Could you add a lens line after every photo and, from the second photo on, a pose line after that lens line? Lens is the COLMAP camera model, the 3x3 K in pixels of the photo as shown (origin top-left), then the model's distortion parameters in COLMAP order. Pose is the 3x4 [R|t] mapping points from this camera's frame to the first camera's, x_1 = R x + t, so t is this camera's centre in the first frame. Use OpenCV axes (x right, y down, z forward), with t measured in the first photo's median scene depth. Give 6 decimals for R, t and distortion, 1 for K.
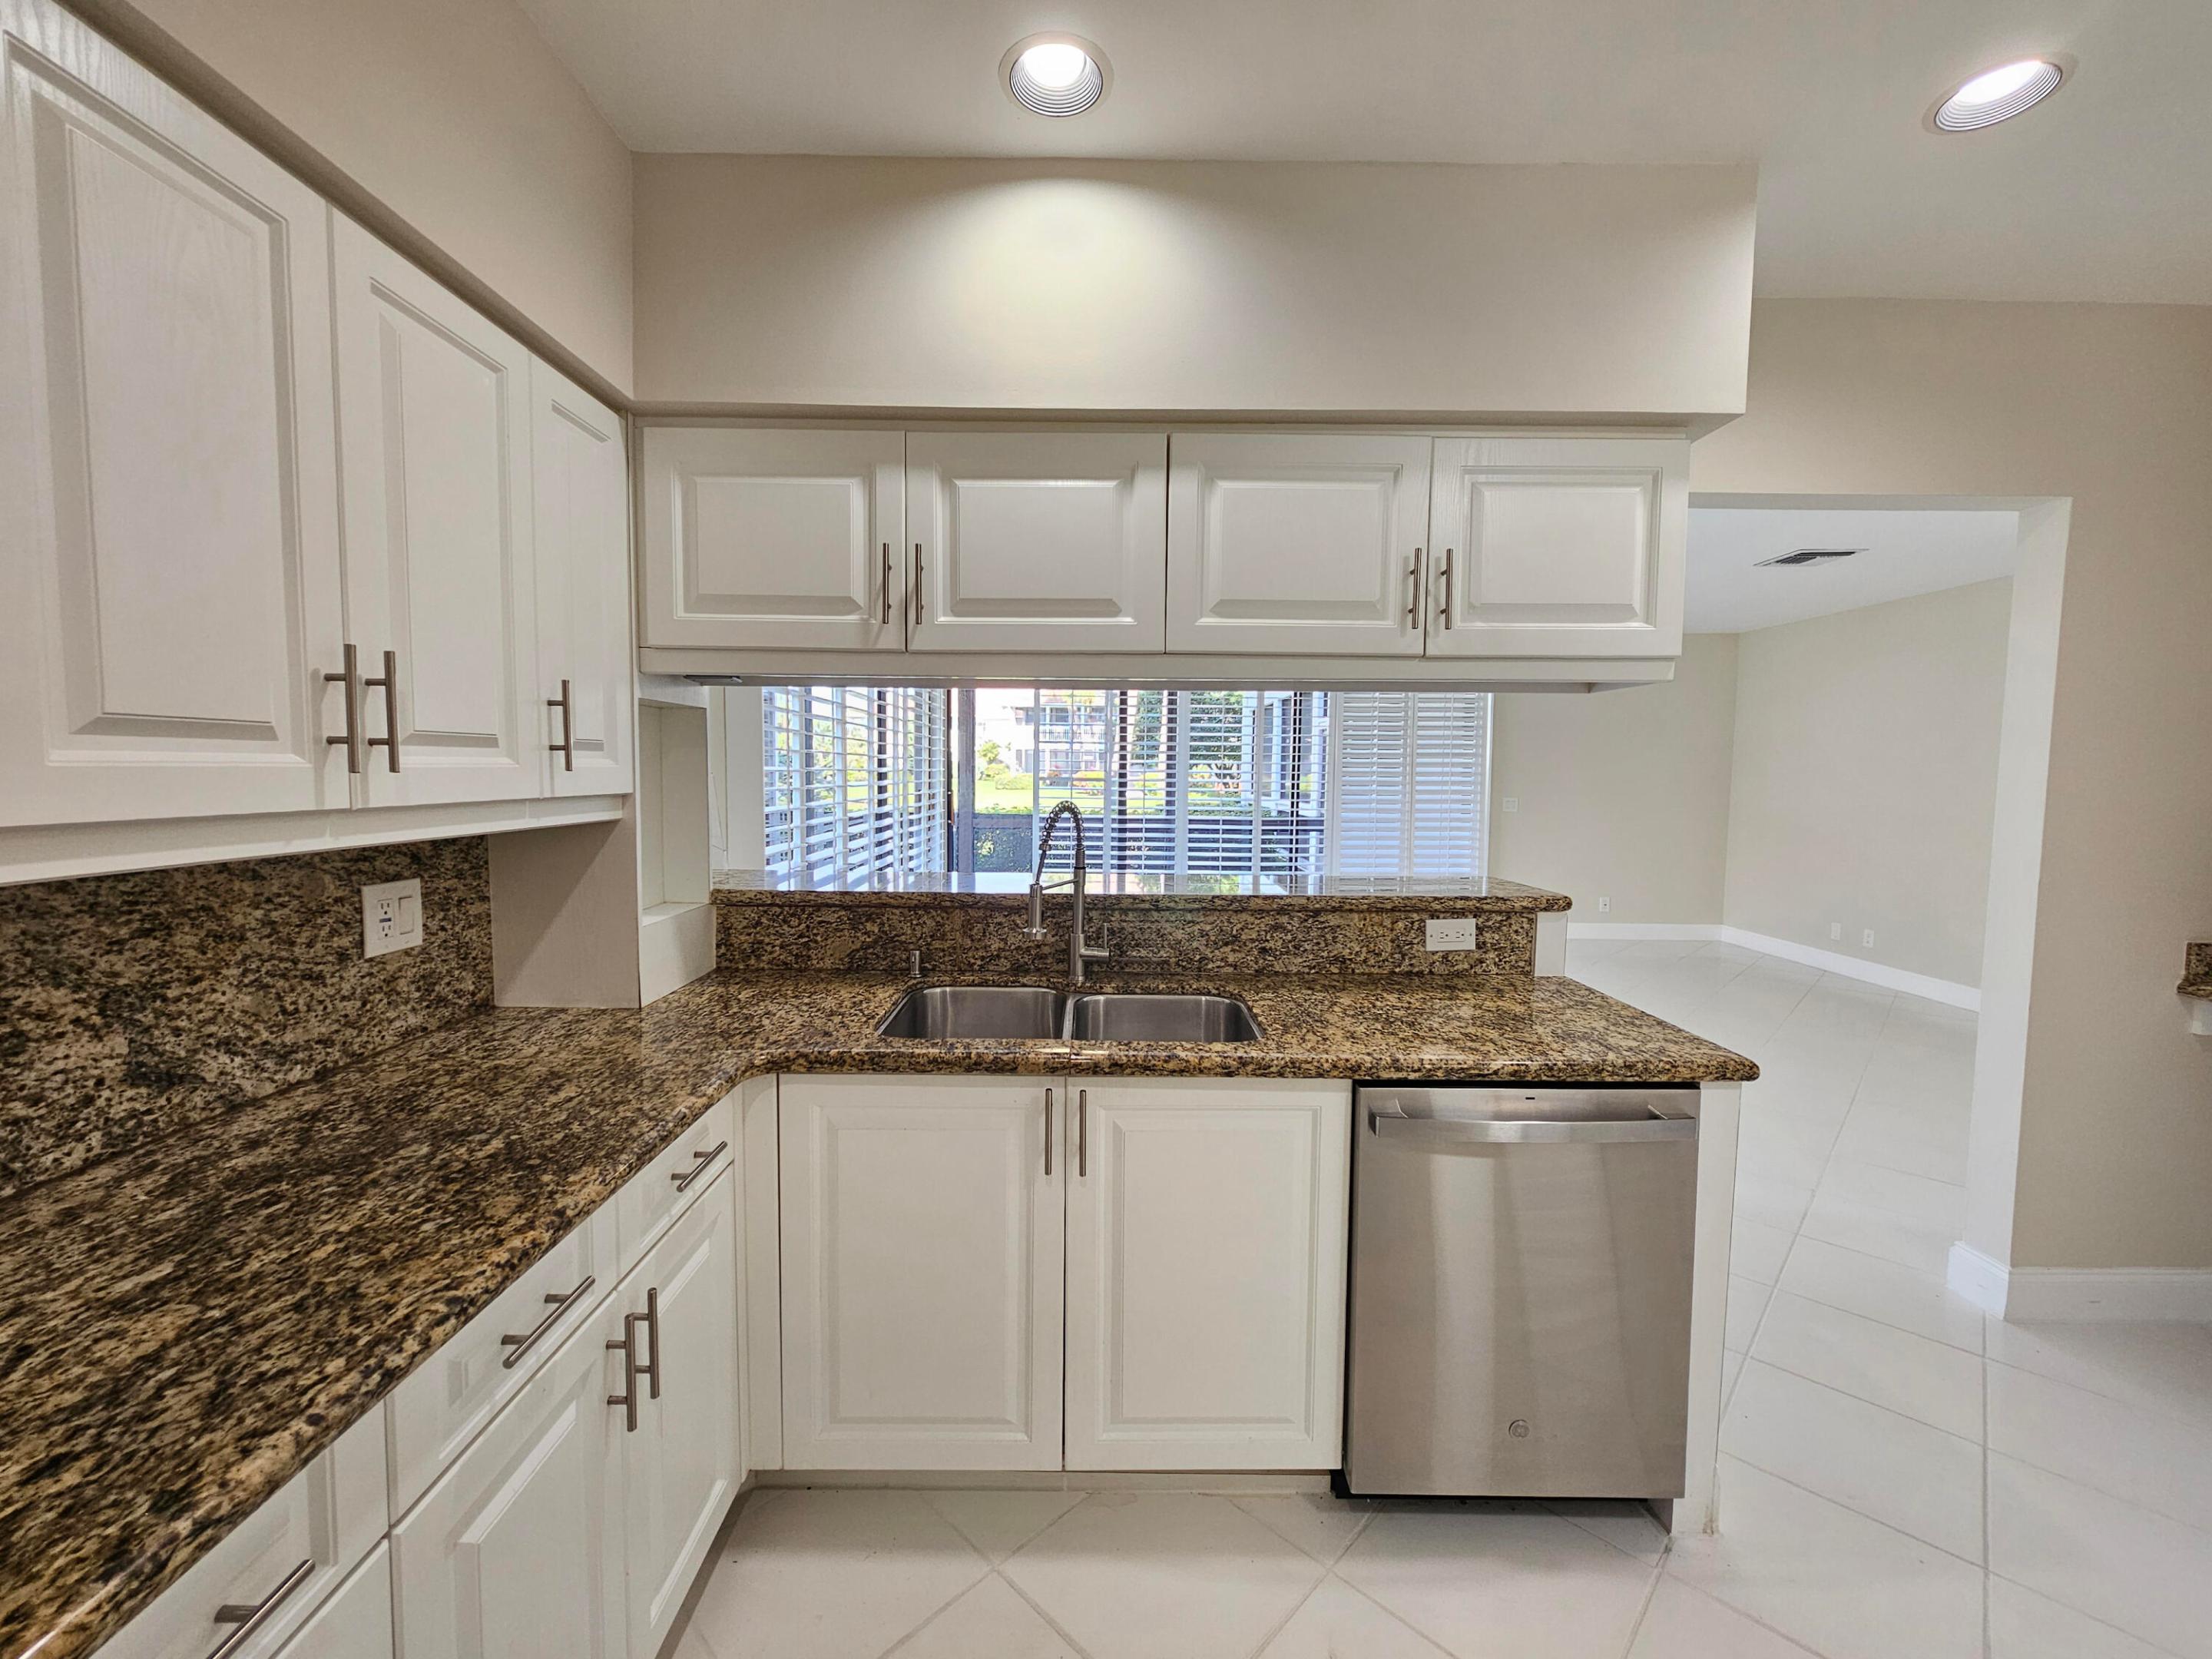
lens RADIAL K [[906.3, 0, 1096.7], [0, 906.3, 829.5], [0, 0, 1]] dist [-0.002845, 0.001710]
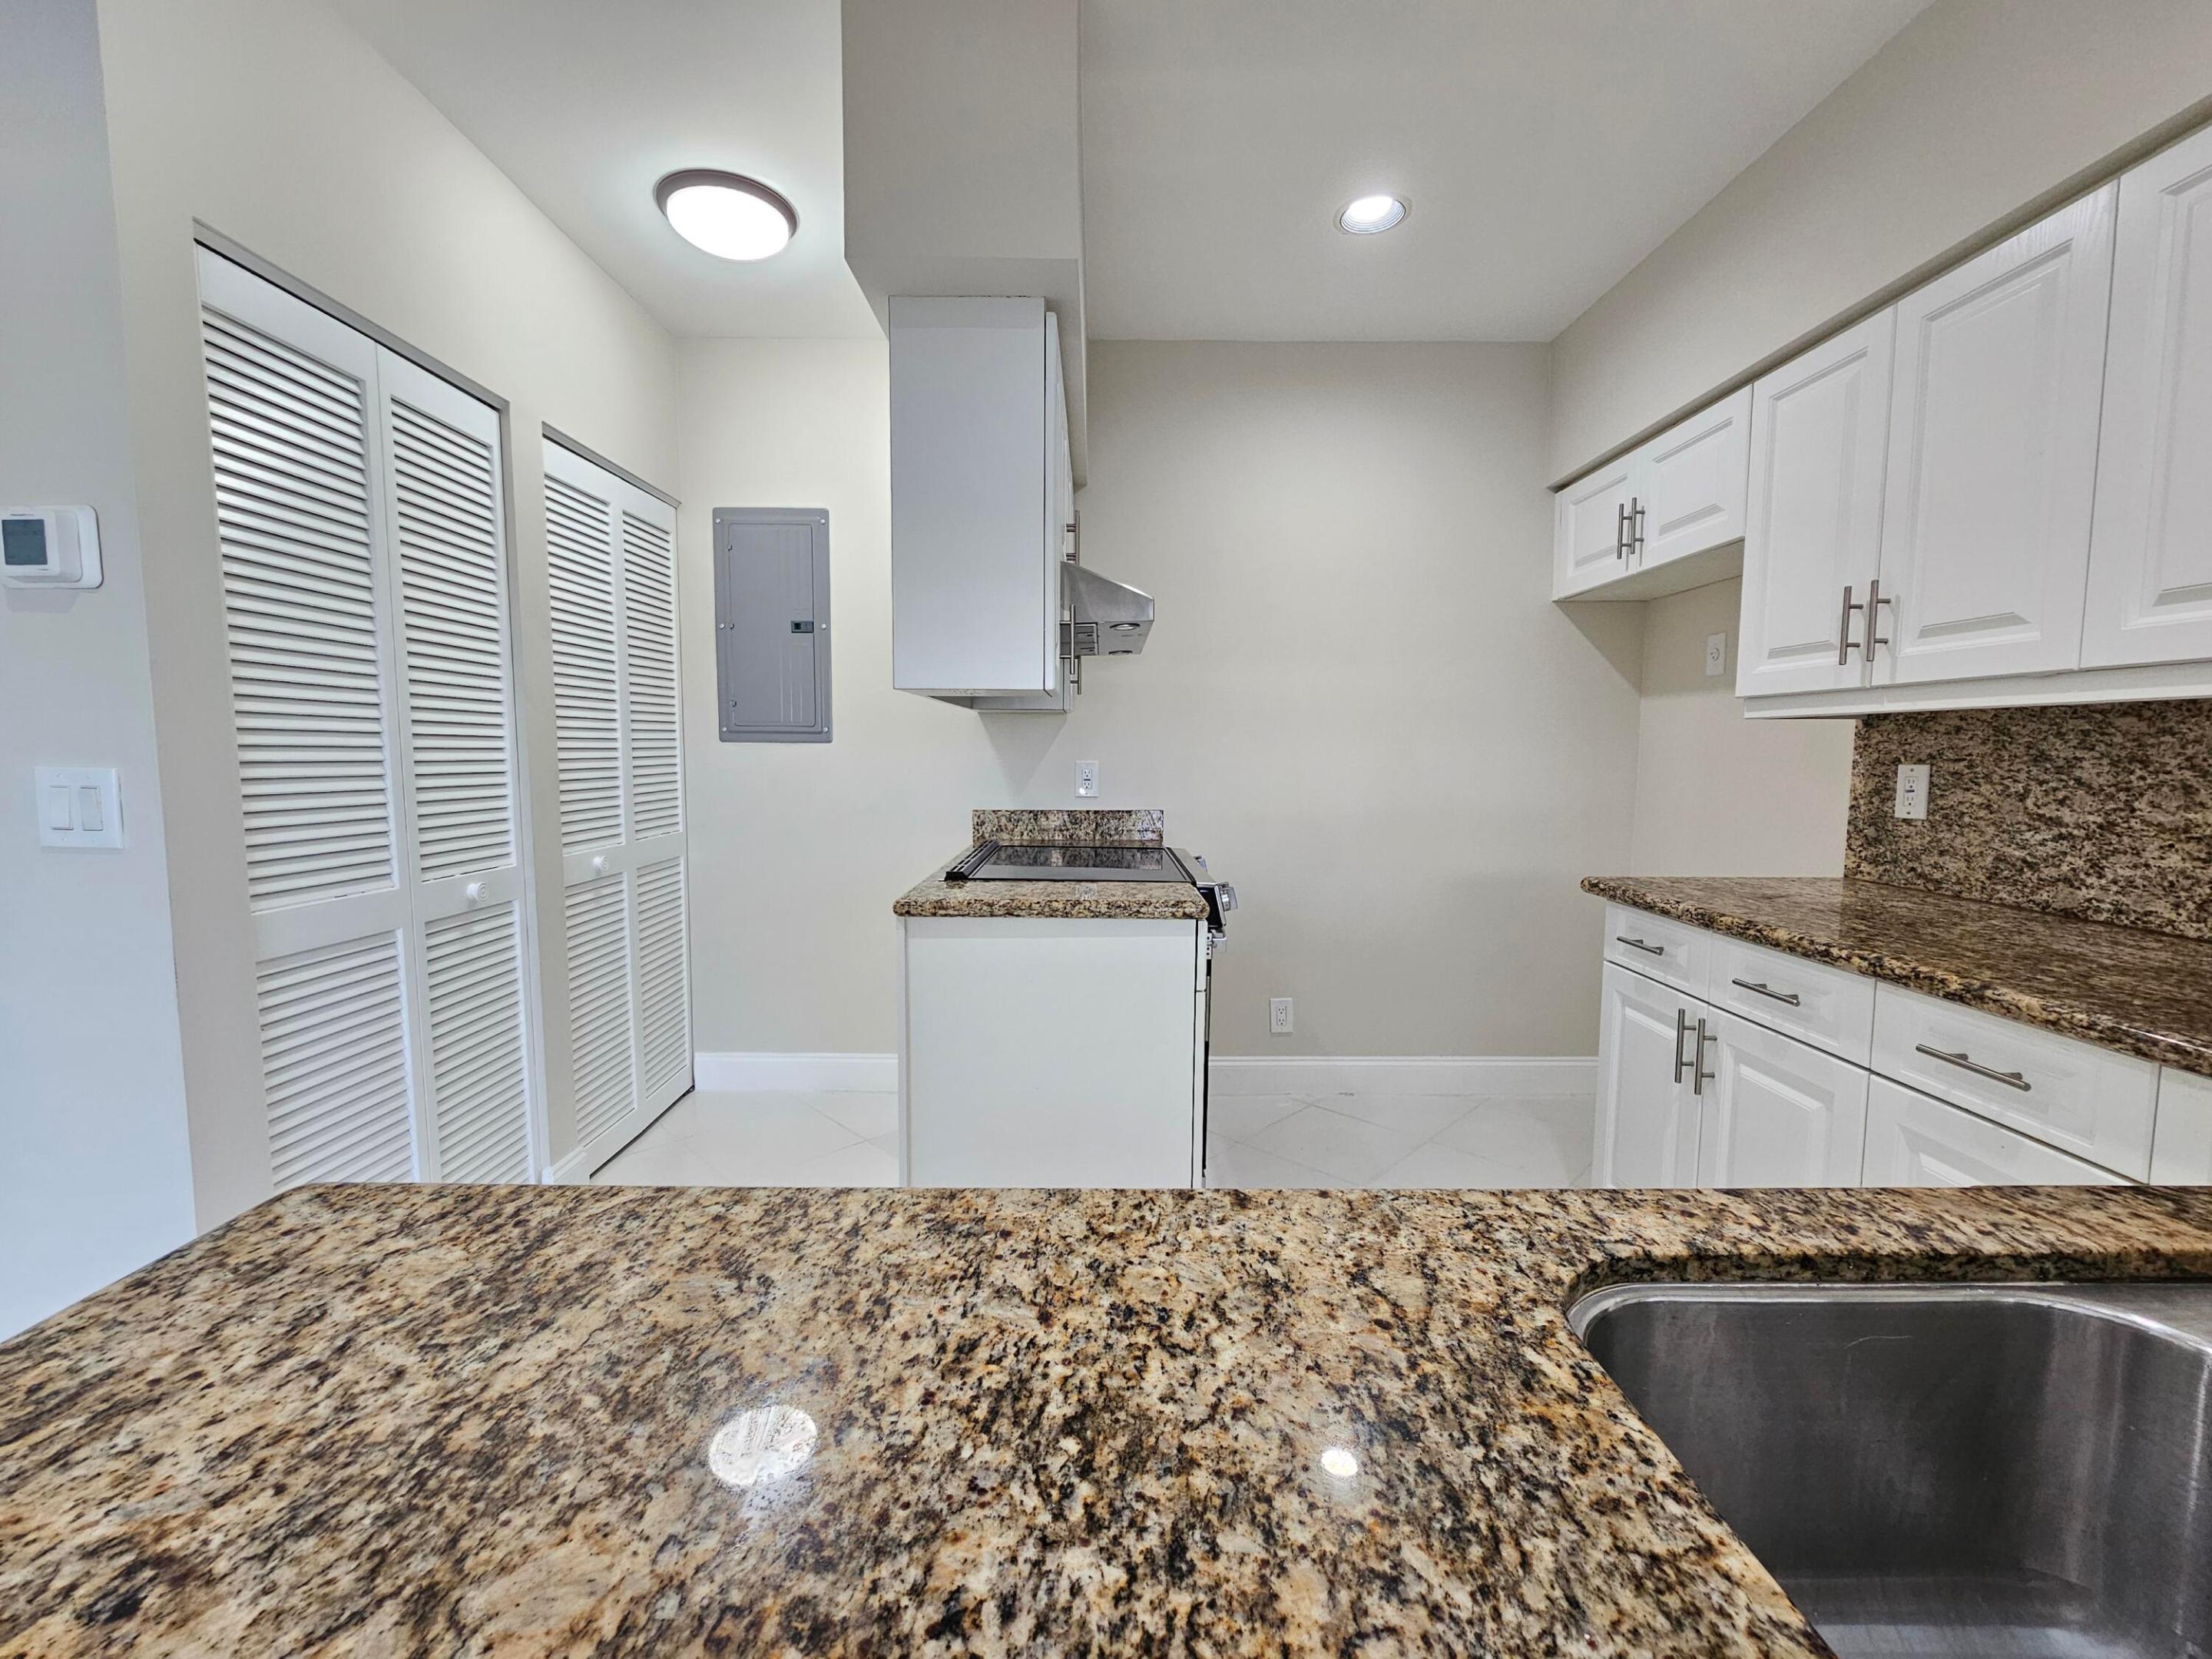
lens RADIAL K [[906.3, 0, 1100.6], [0, 906.3, 828.1], [0, 0, 1]] dist [-0.002845, 0.001710]
pose [[-0.999903, -0.013847, 0.001678, 0.321572], [-0.013429, 0.988209, 0.152519, 0.027282], [-0.003770, 0.152482, -0.988299, 1.203982]]
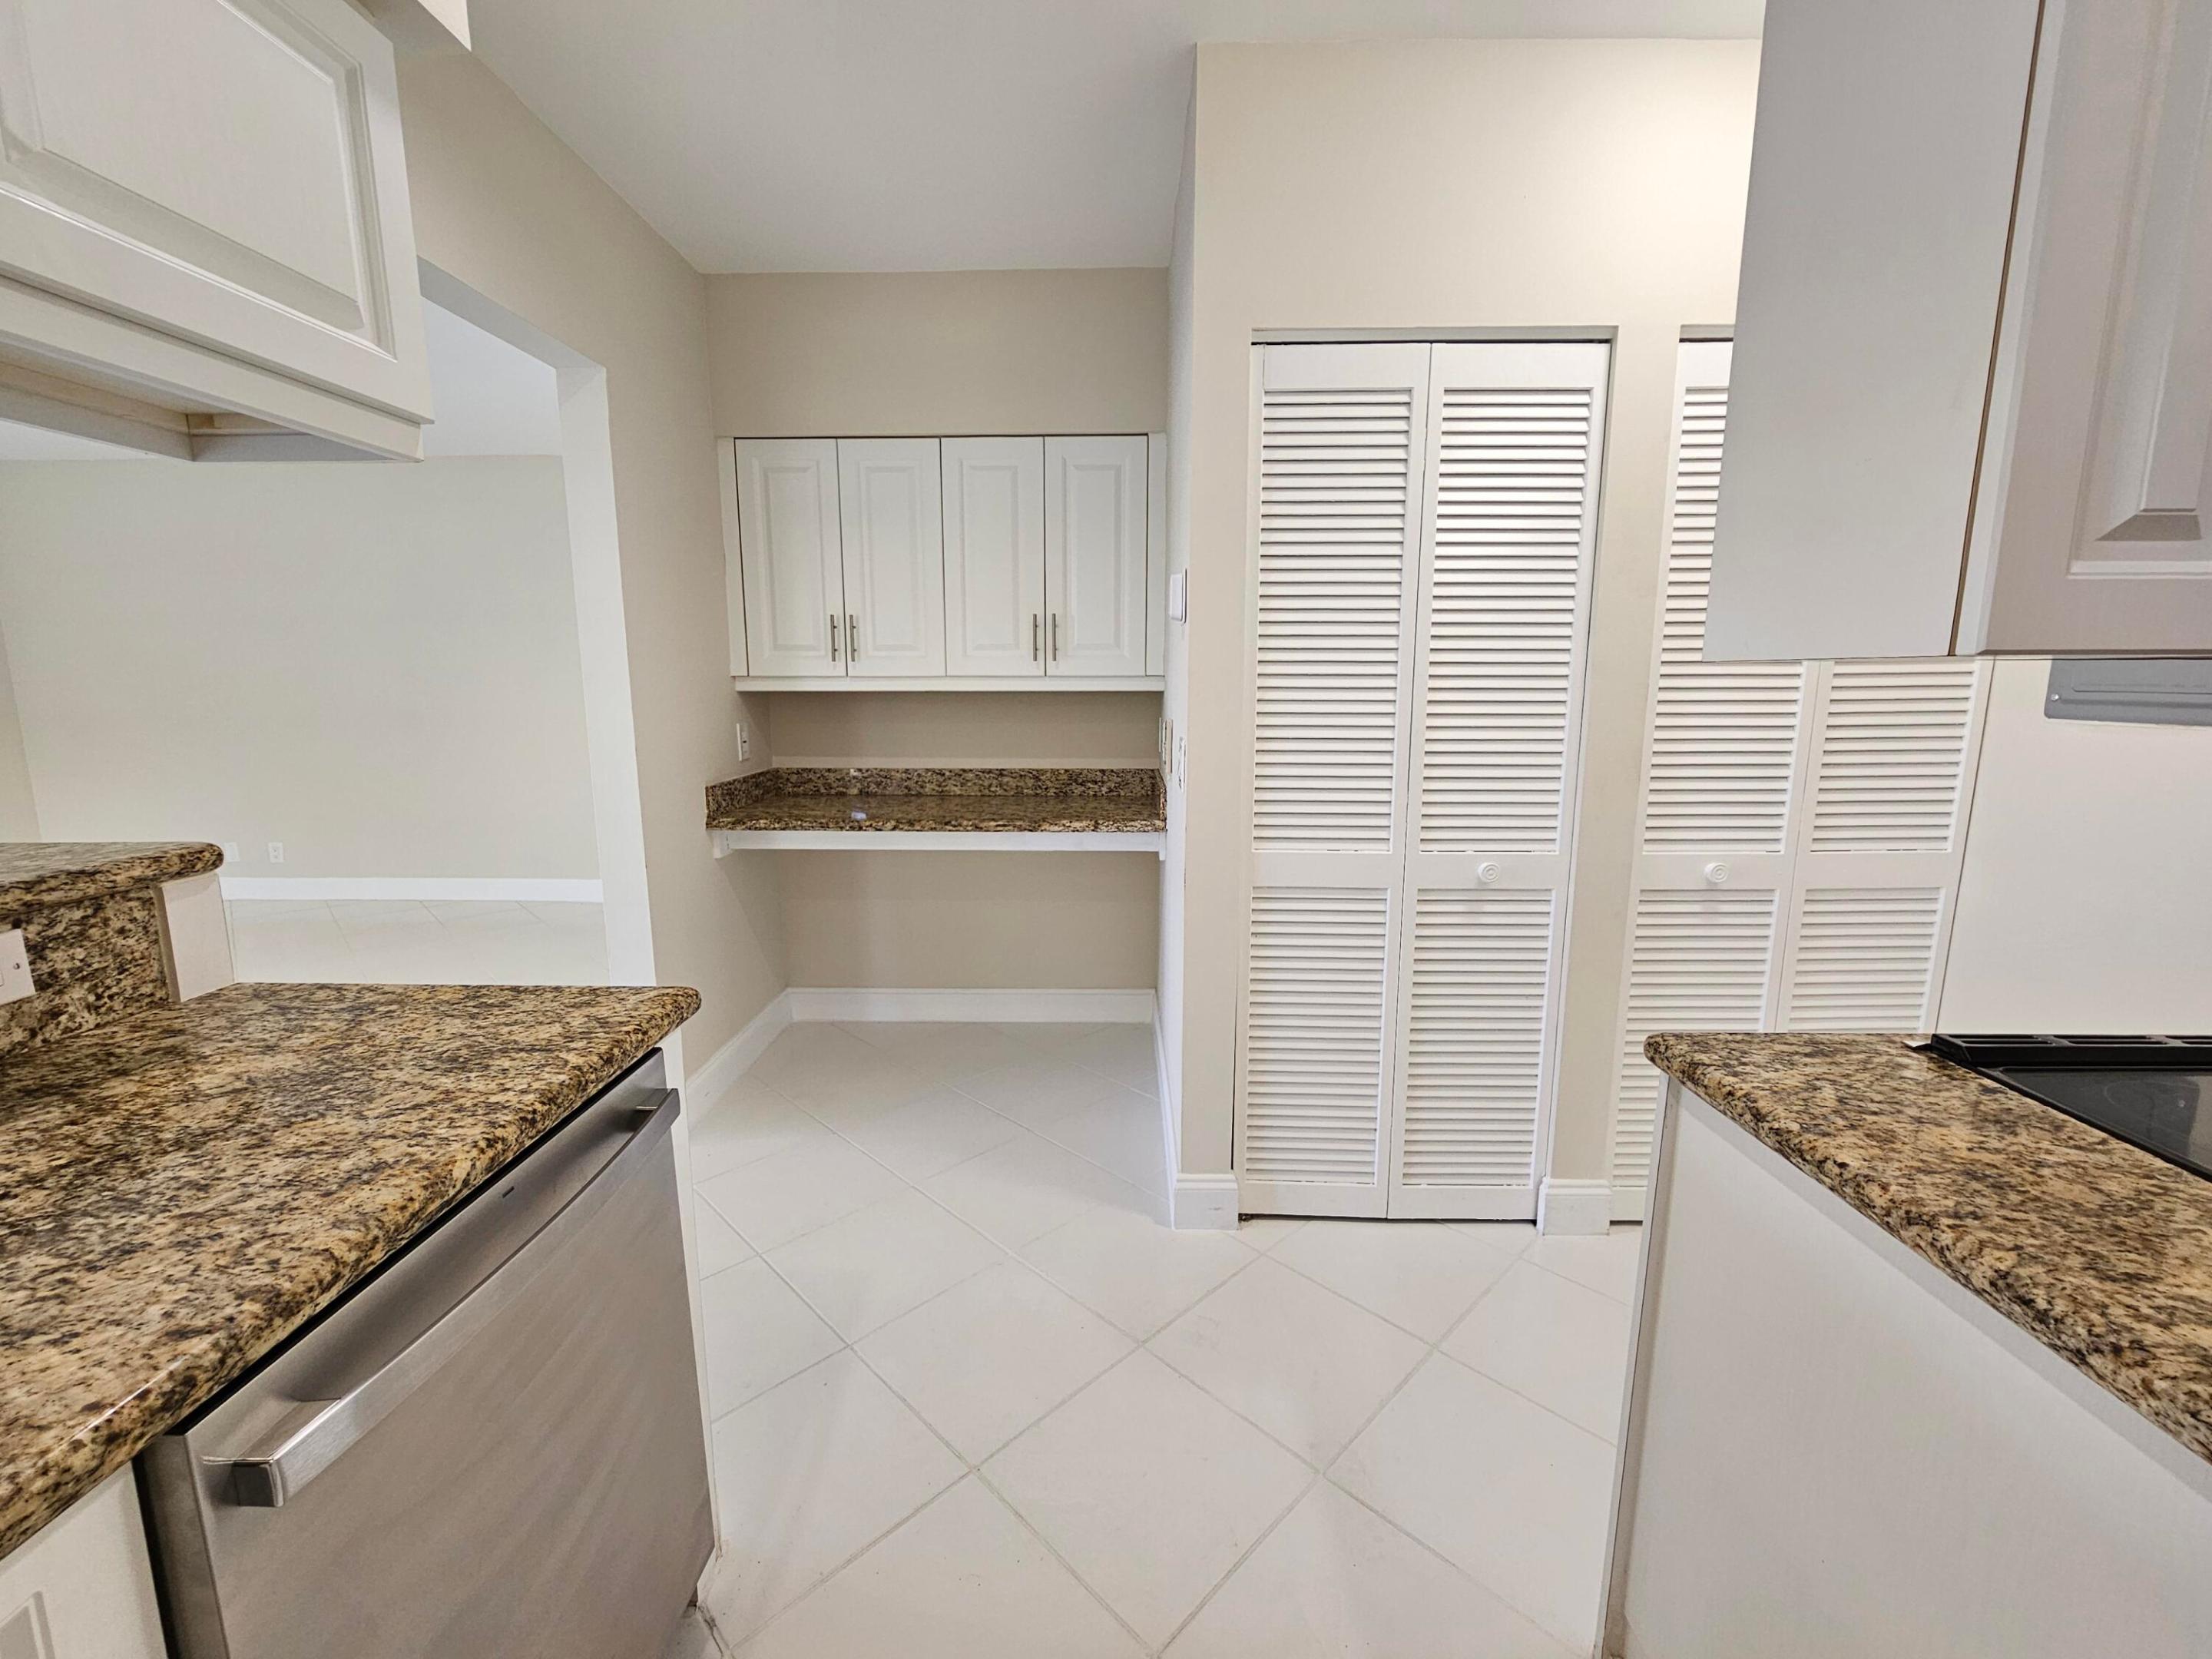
lens RADIAL K [[906.3, 0, 1101.6], [0, 906.3, 833.5], [0, 0, 1]] dist [-0.002845, 0.001710]
pose [[0.021385, -0.176466, 0.984074, -0.012561], [0.069555, 0.982177, 0.174614, 0.011613], [-0.997349, 0.064713, 0.033277, 0.535073]]
